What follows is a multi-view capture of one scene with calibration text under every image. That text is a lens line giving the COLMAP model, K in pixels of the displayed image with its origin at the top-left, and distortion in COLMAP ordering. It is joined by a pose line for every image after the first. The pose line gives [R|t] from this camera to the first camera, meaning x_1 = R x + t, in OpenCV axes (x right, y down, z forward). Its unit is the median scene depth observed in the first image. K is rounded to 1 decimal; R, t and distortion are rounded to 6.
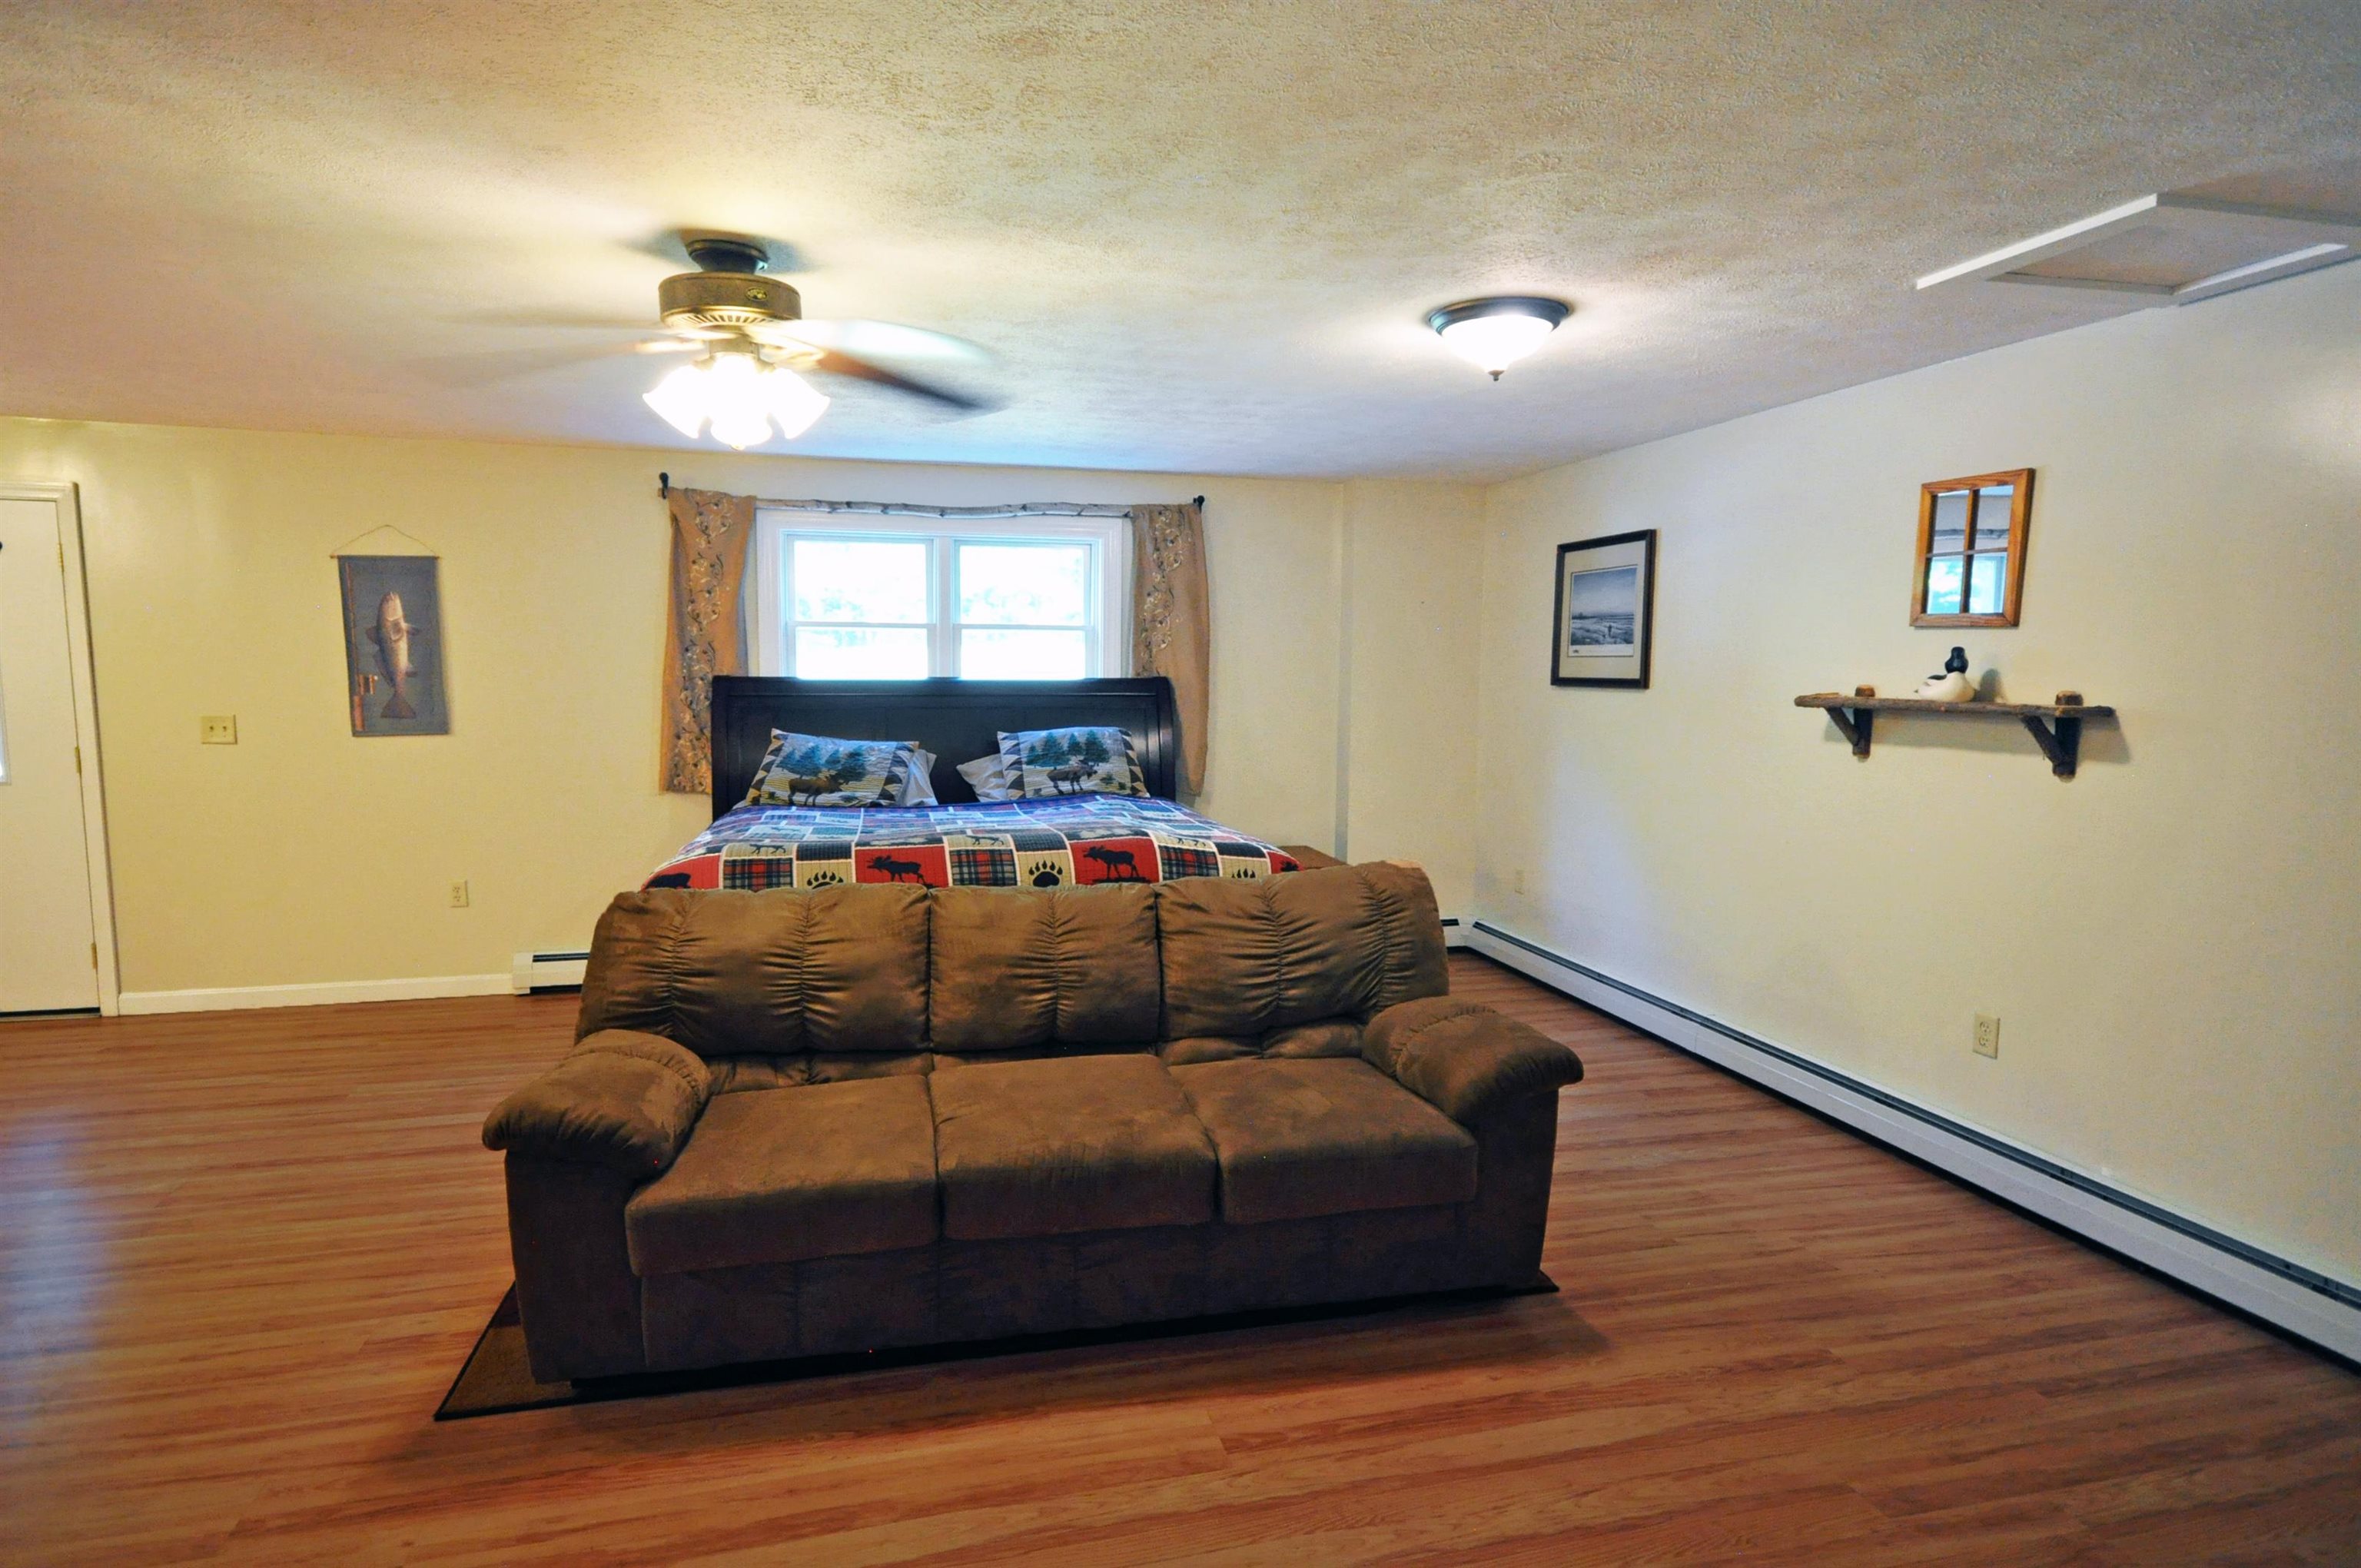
lens RADIAL K [[1256.3, 0, 1171.5], [0, 1256.3, 788.9], [0, 0, 1]] dist [0.012789, -0.003620]
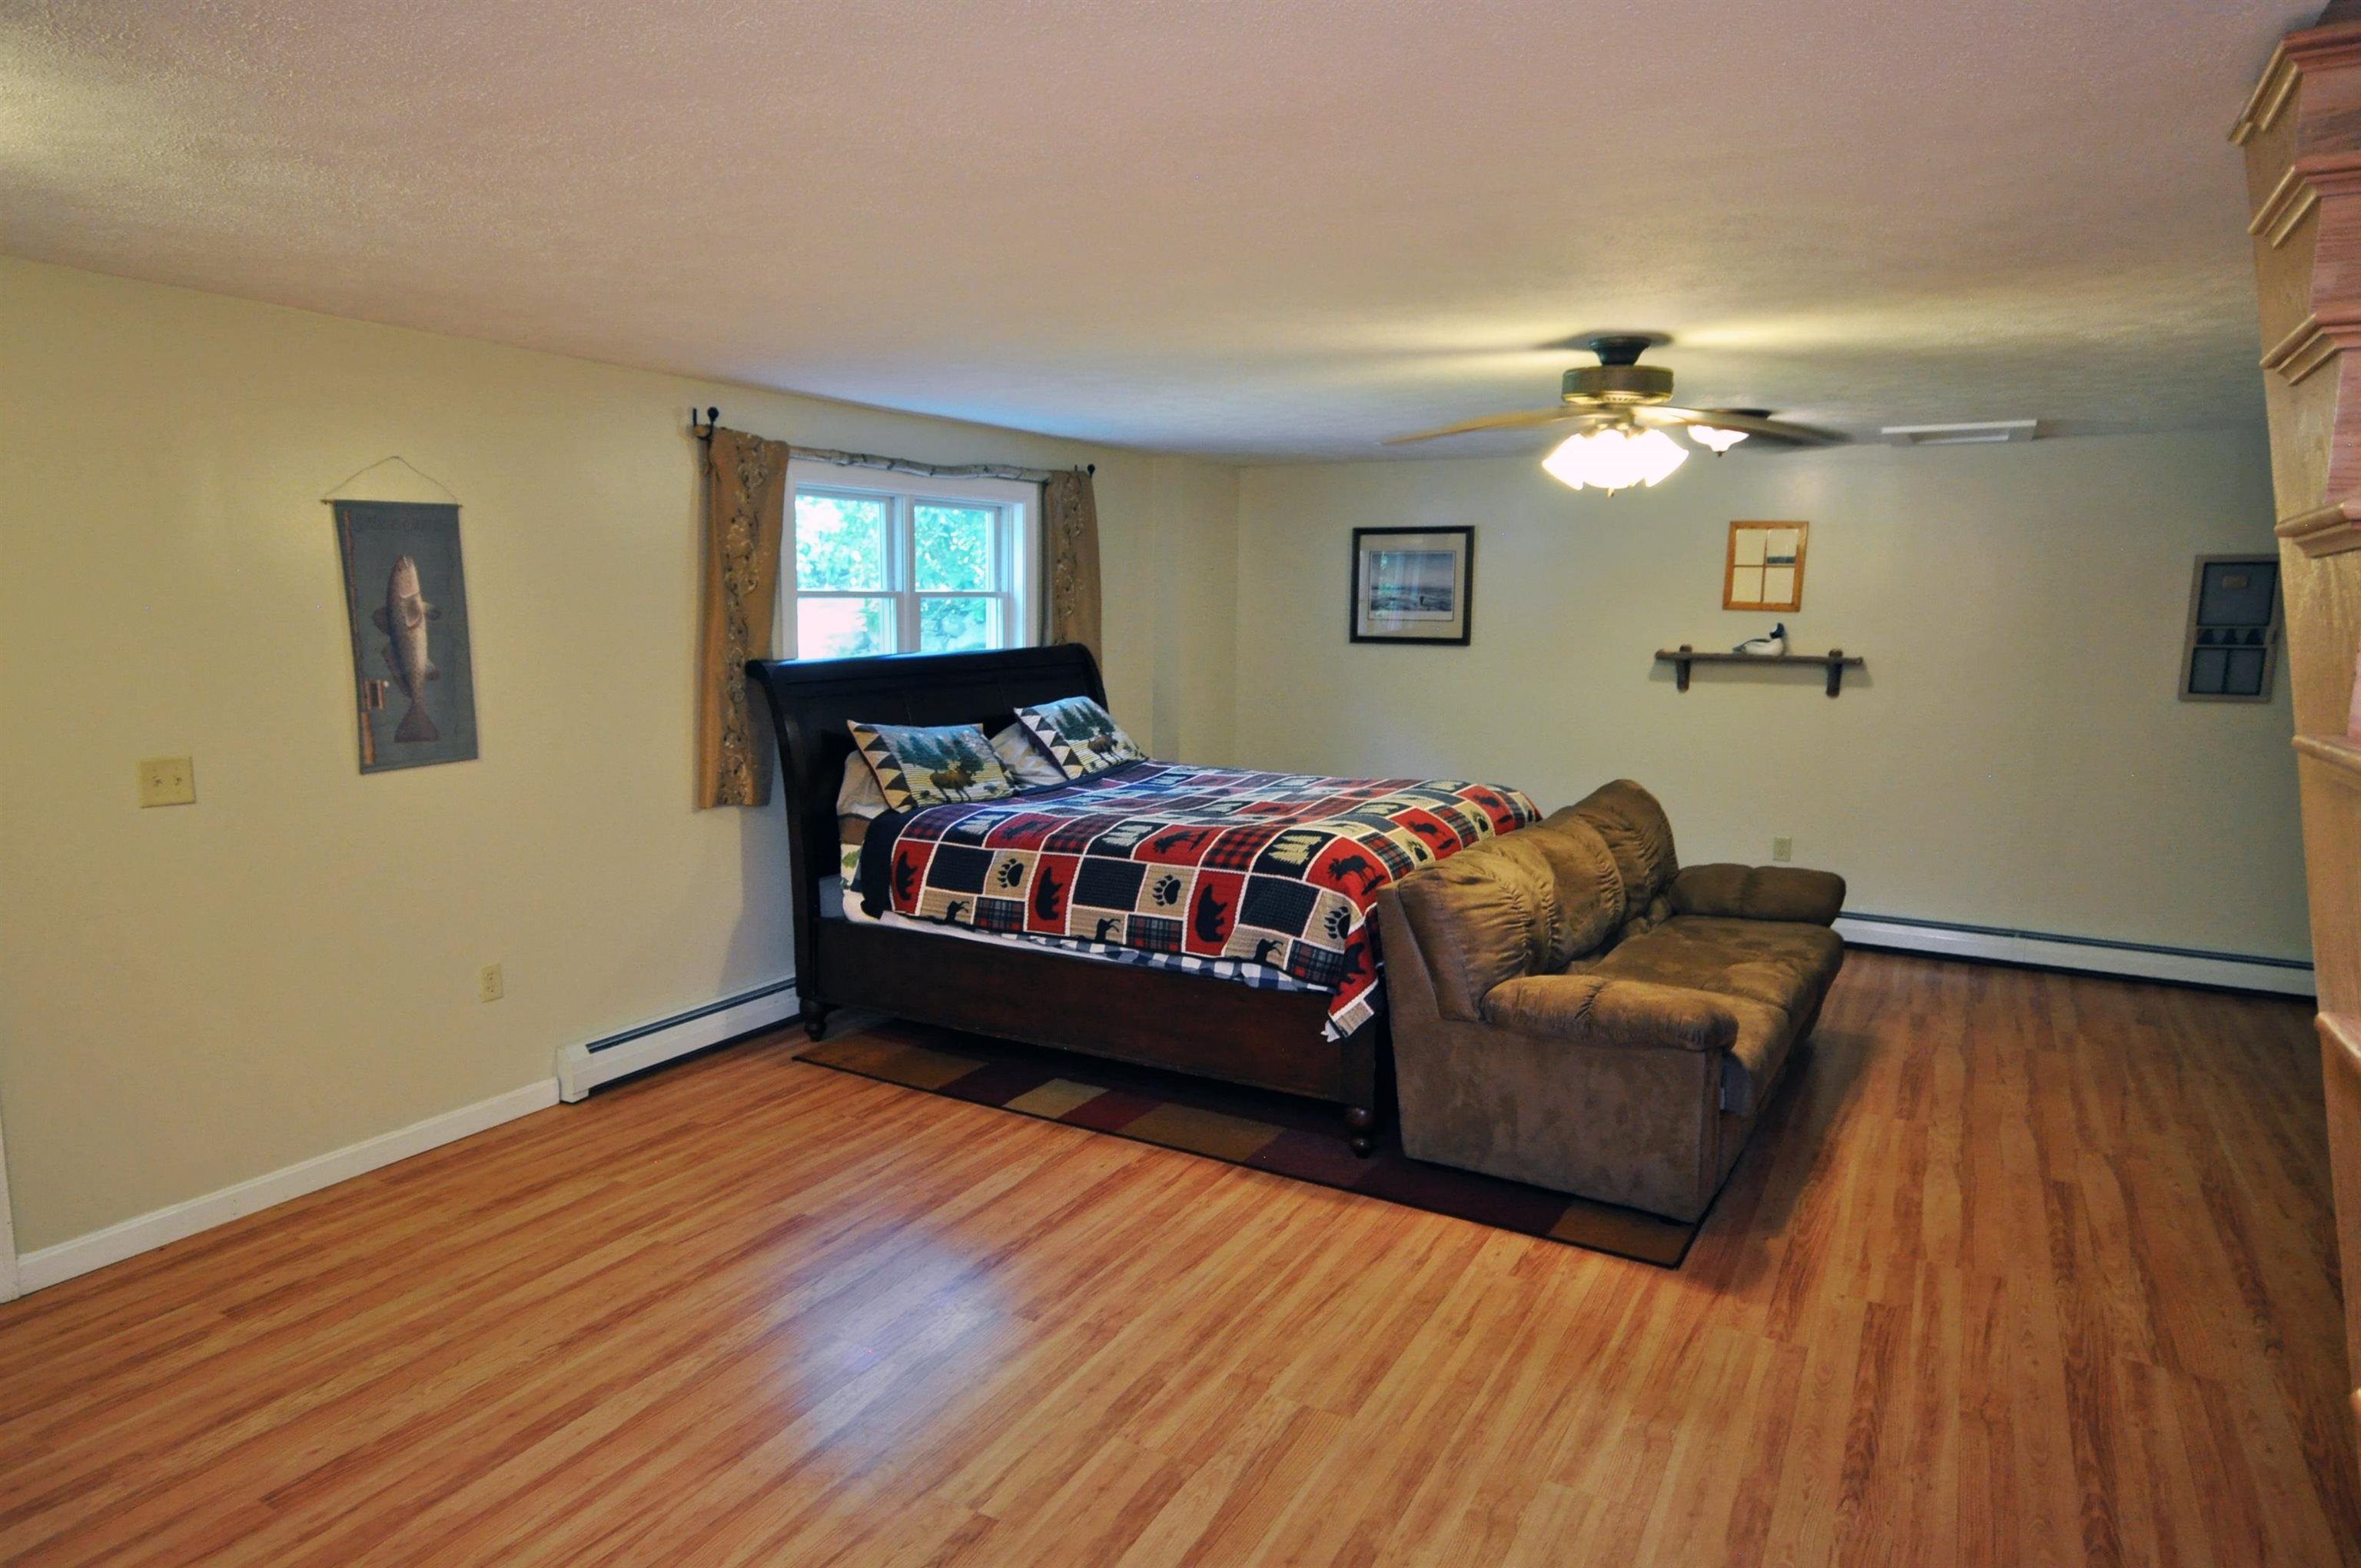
lens RADIAL K [[1435.3, 0, 1179.8], [0, 1435.3, 781.6], [0, 0, 1]] dist [0.001077, 0.003751]
pose [[0.689188, -0.097509, 0.717991, -0.891568], [0.069347, 0.995231, 0.068596, -0.059234], [-0.721256, 0.002515, 0.692664, 0.164281]]
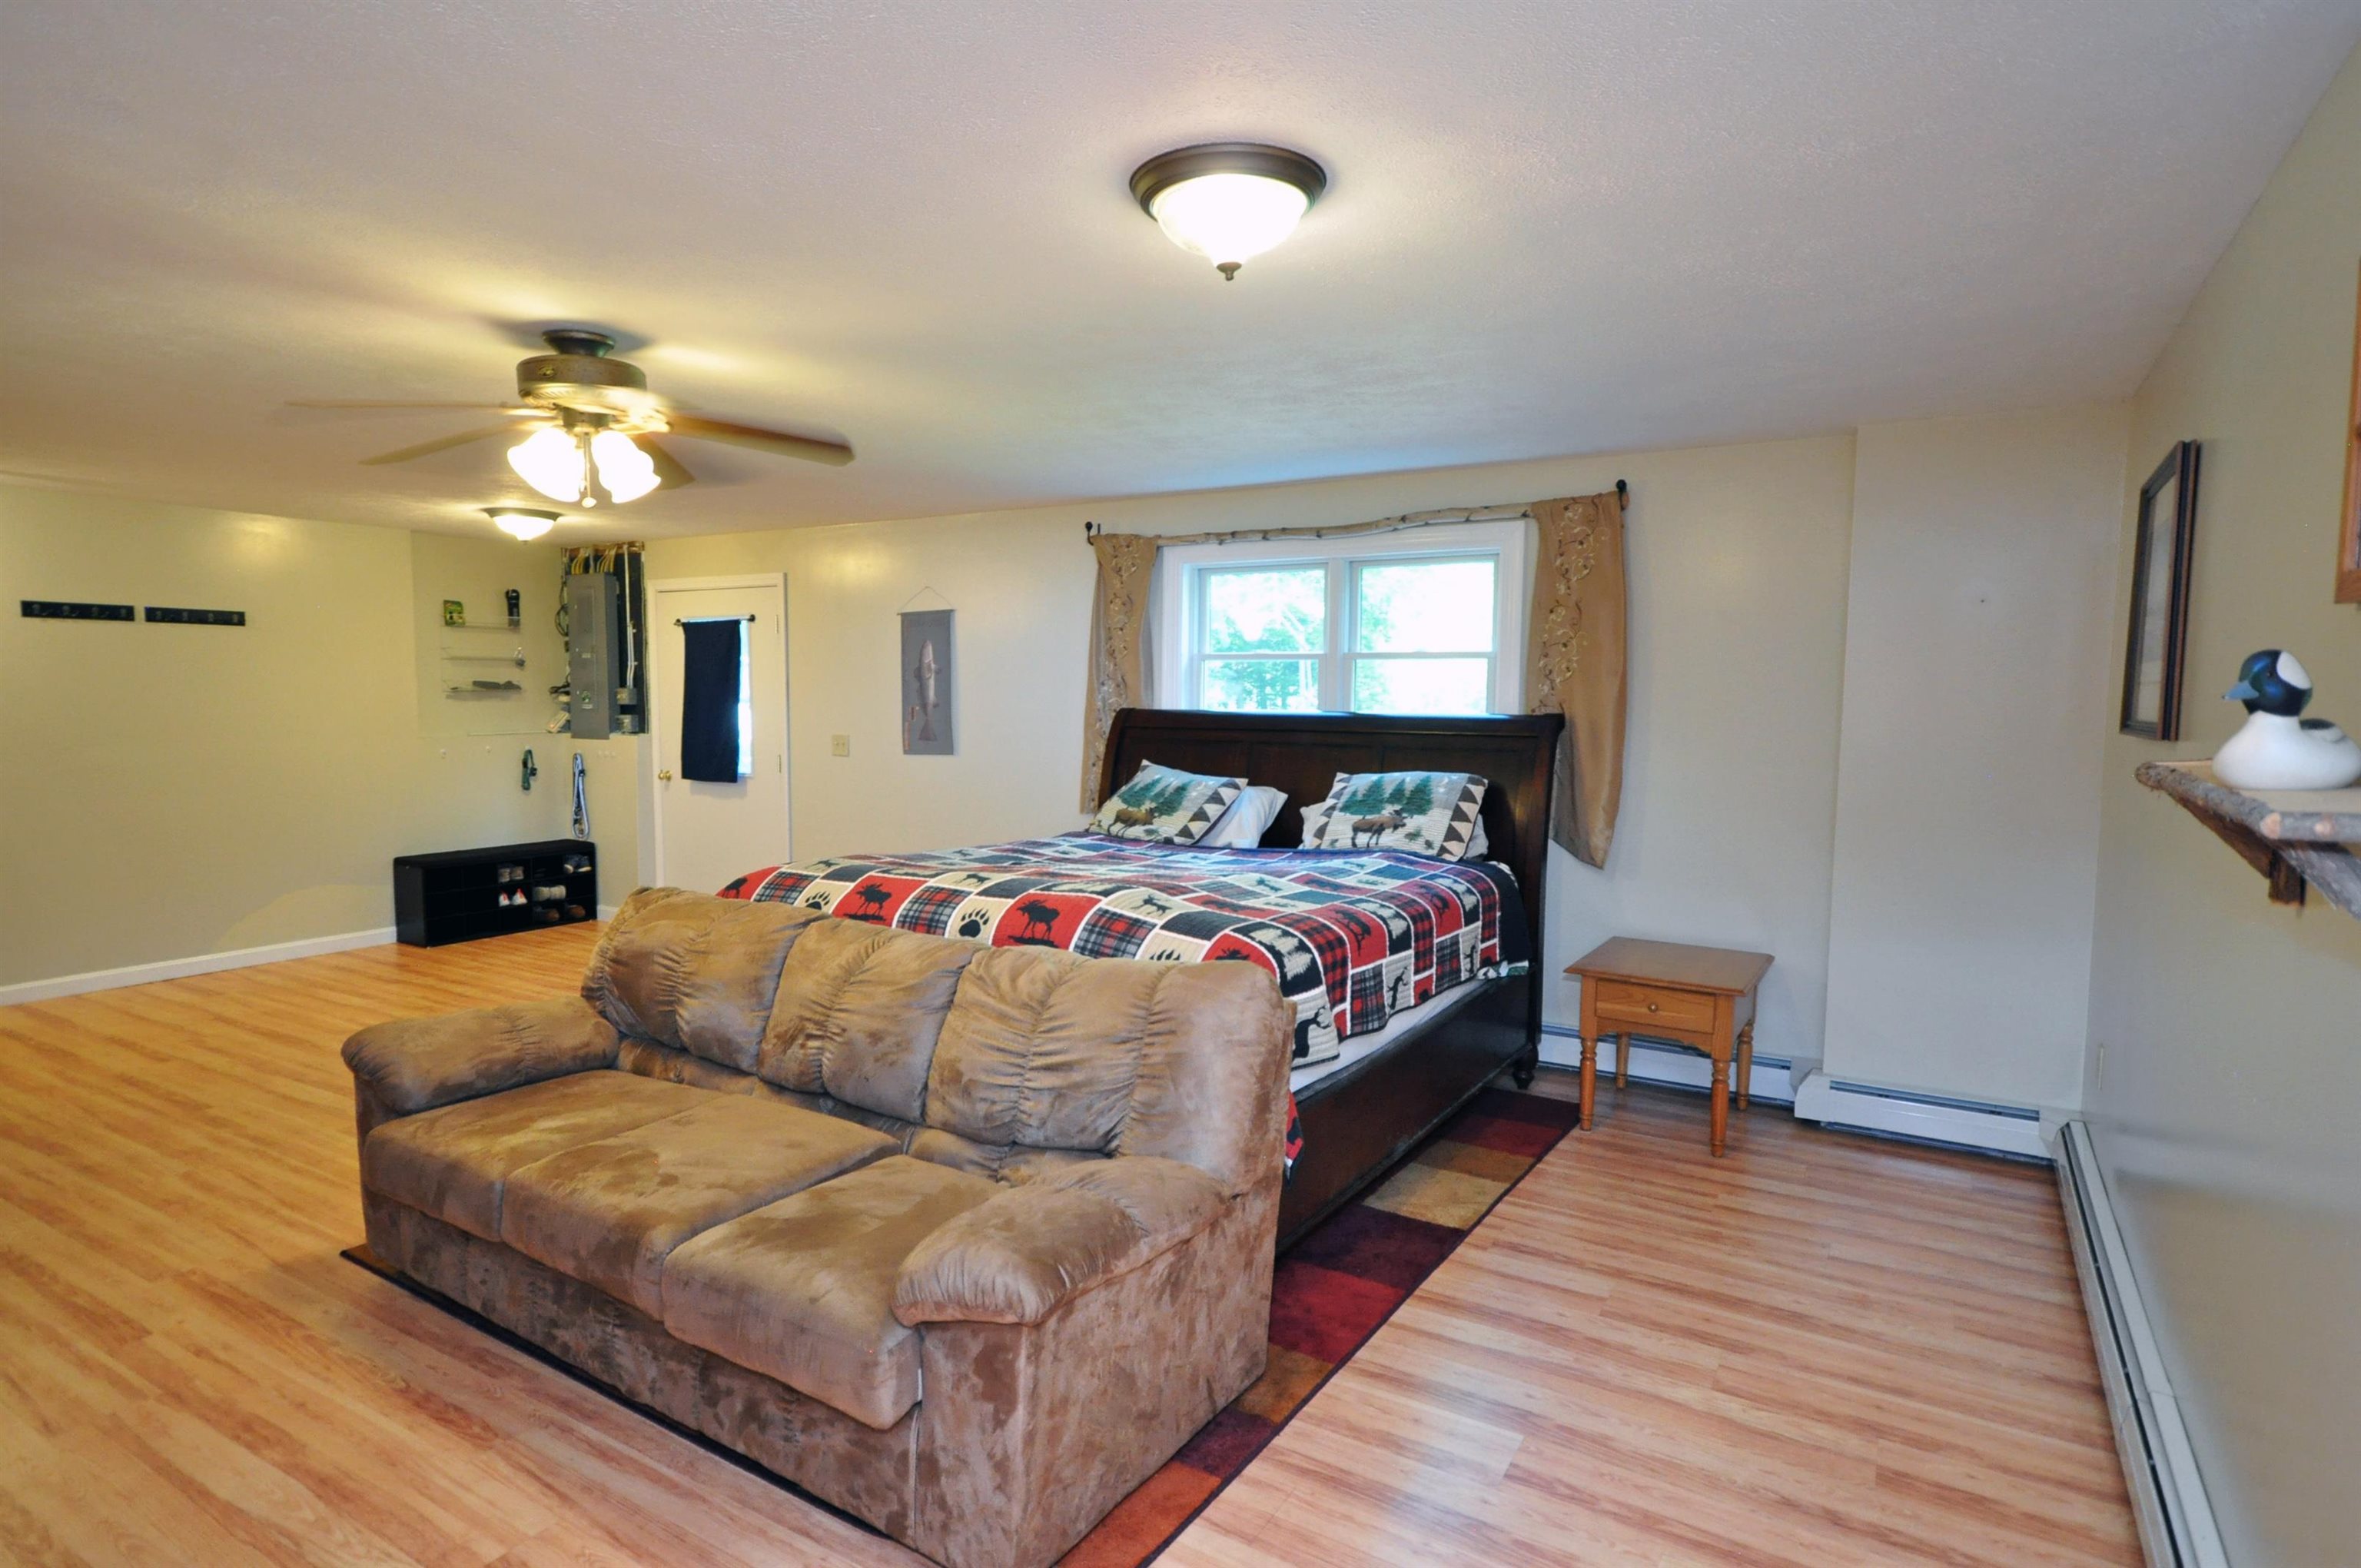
lens RADIAL K [[1256.3, 0, 1166.1], [0, 1256.3, 786.8], [0, 0, 1]] dist [0.012789, -0.003620]
pose [[0.691122, 0.052062, -0.720861, 0.448509], [-0.074029, 0.997256, 0.001049, -0.029183], [0.718937, 0.052640, 0.693079, 0.312128]]
